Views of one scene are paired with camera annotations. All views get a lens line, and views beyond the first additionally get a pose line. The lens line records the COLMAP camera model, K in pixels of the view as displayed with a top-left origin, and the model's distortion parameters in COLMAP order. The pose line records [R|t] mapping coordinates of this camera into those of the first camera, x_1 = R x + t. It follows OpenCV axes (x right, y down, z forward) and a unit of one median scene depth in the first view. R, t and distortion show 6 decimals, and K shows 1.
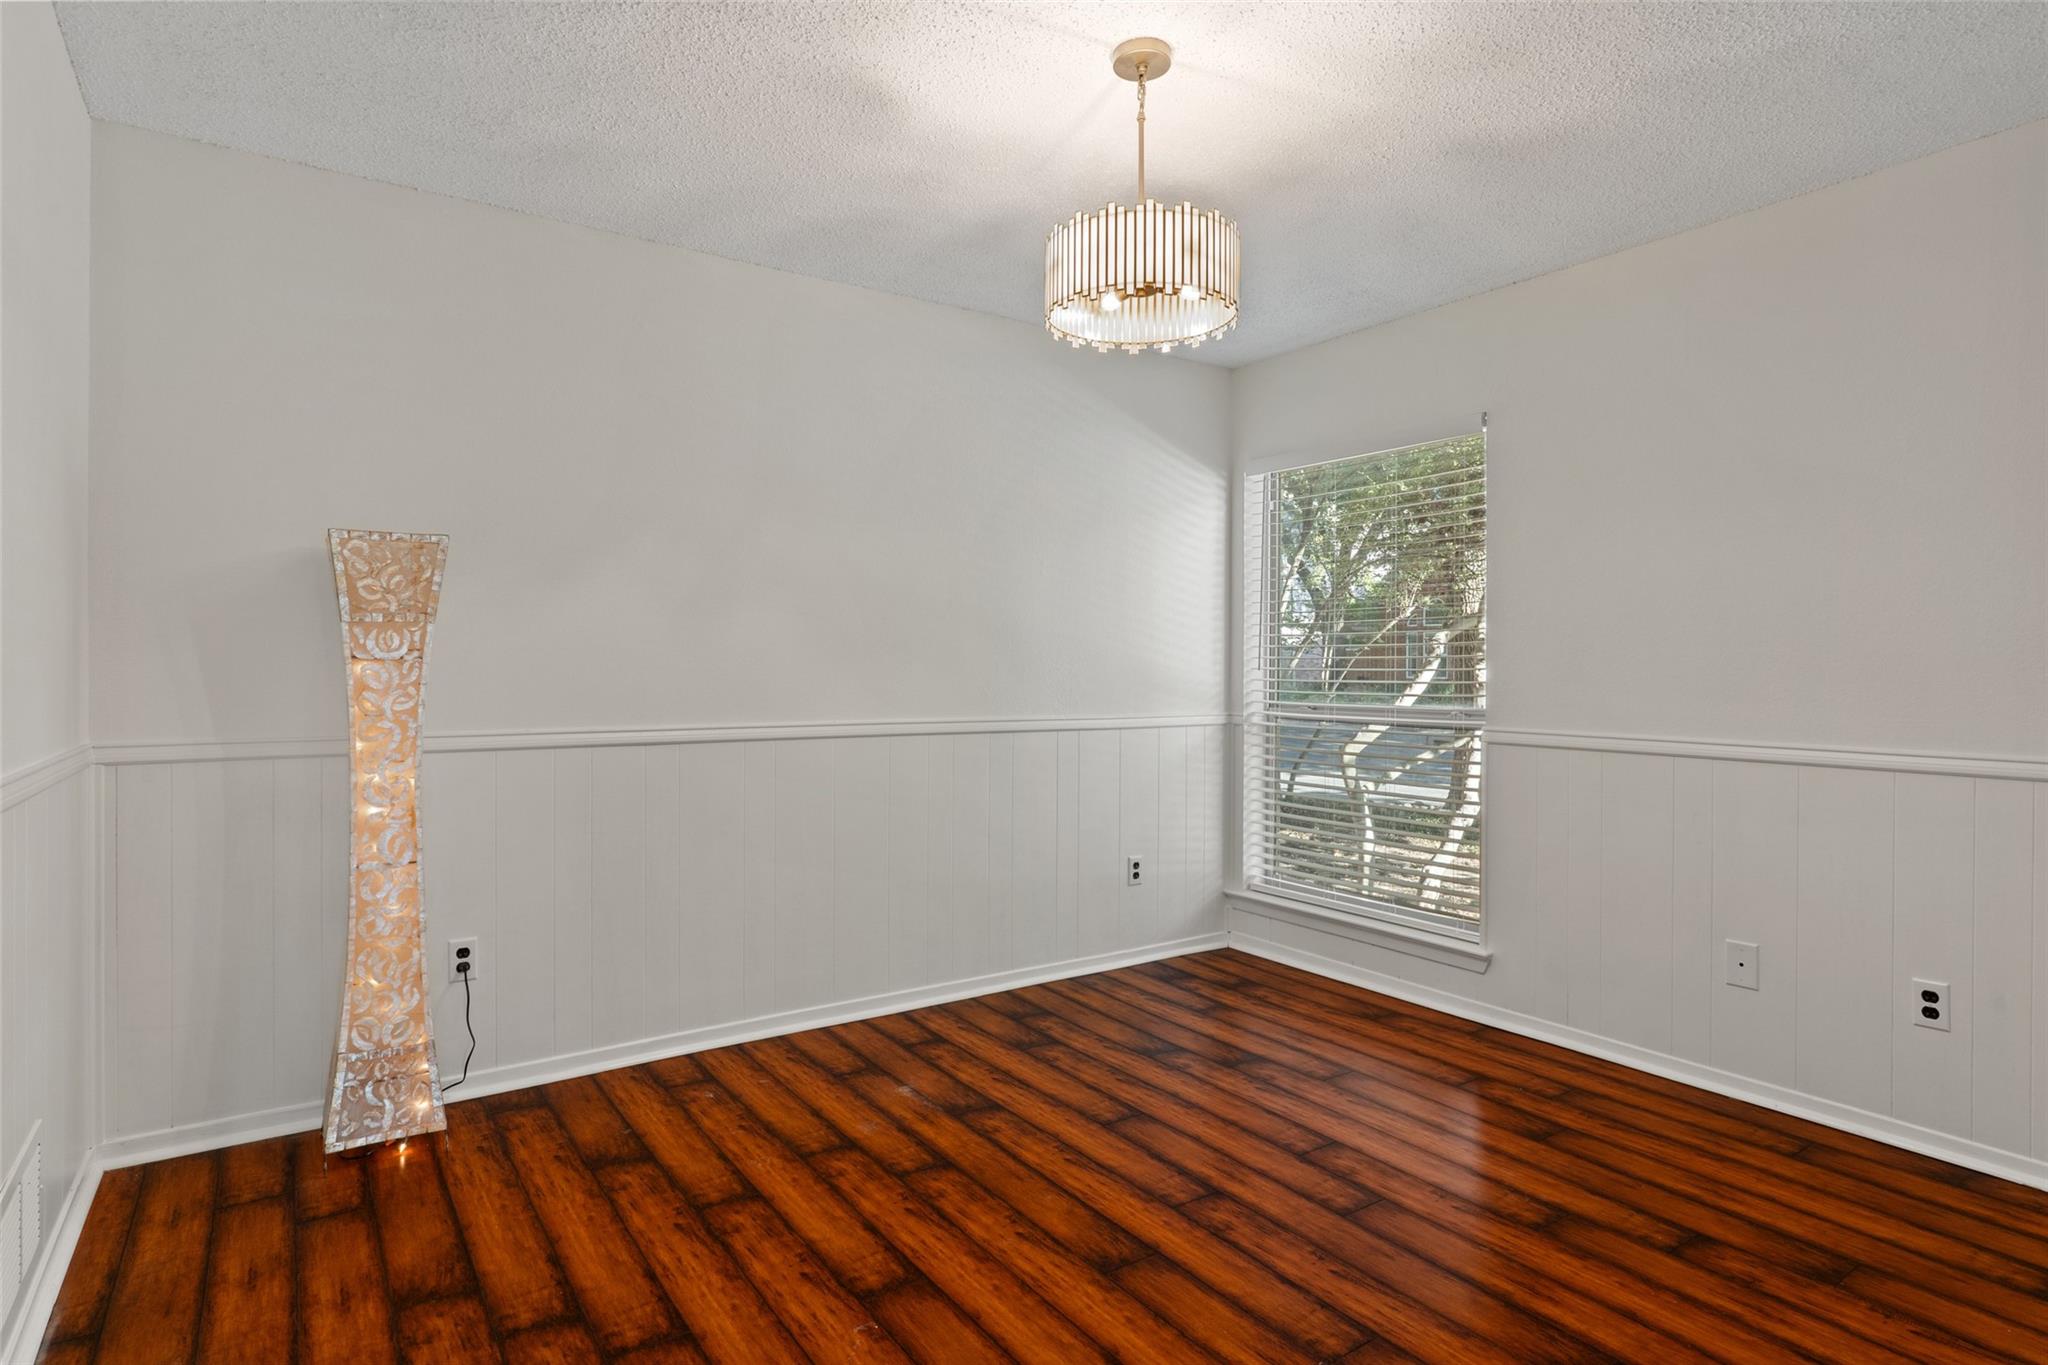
lens RADIAL K [[1075.2, 0, 1025.3], [0, 1075.2, 677.0], [0, 0, 1]] dist [-0.003509, -0.000243]
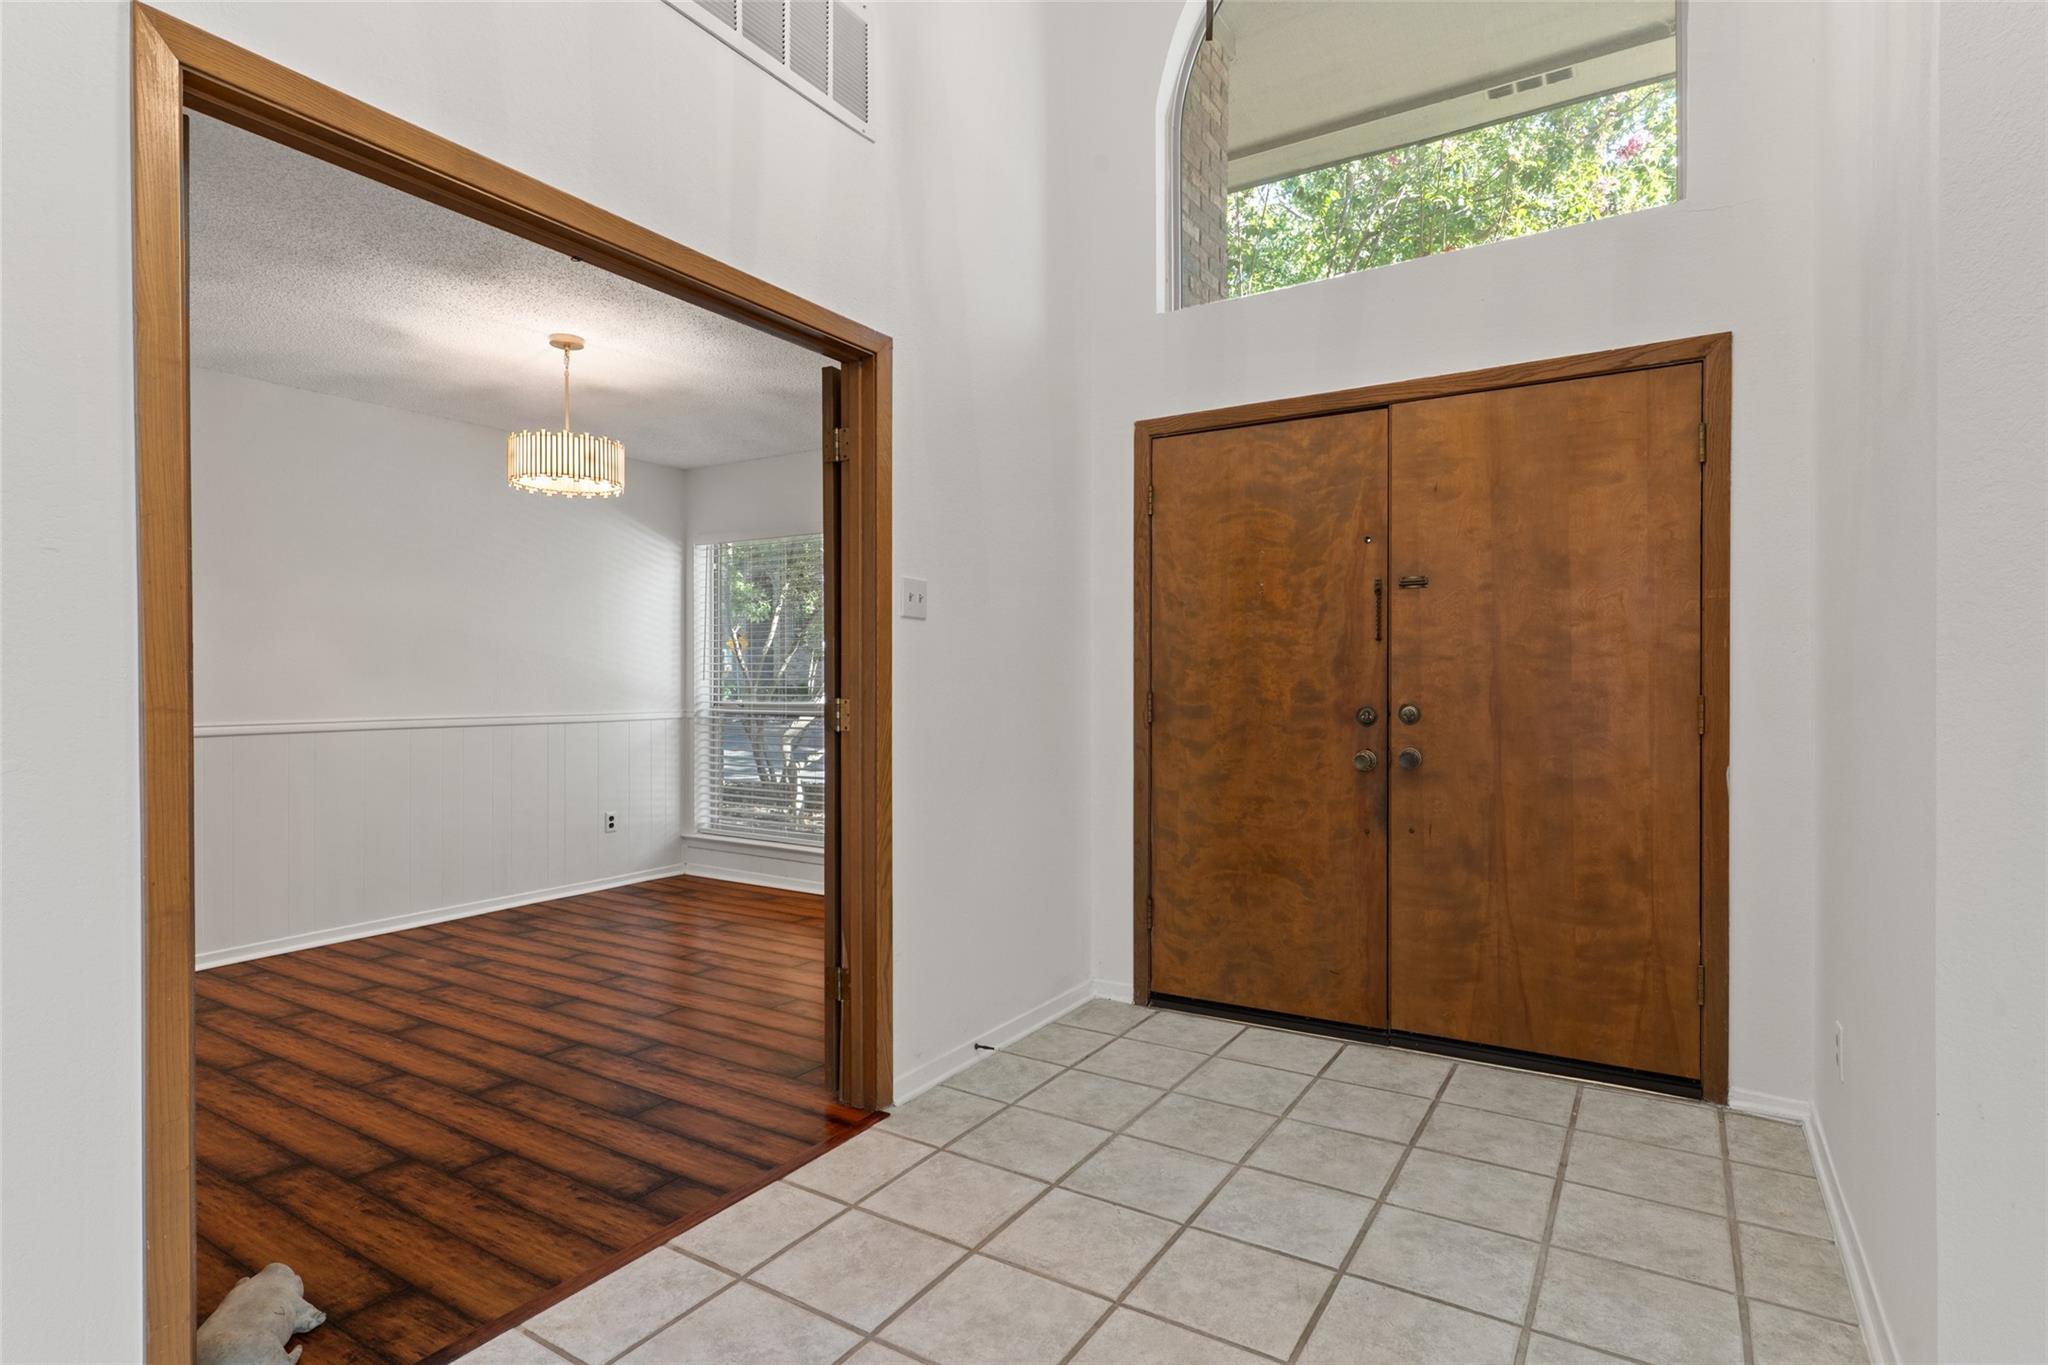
lens RADIAL K [[1002.8, 0, 1013.5], [0, 1002.8, 682.5], [0, 0, 1]] dist [-0.004887, 0.000132]
pose [[0.916191, -0.005185, 0.400708, 0.084784], [0.006358, 0.999979, -0.001597, 0.002347], [-0.400691, 0.004010, 0.916205, -0.598633]]
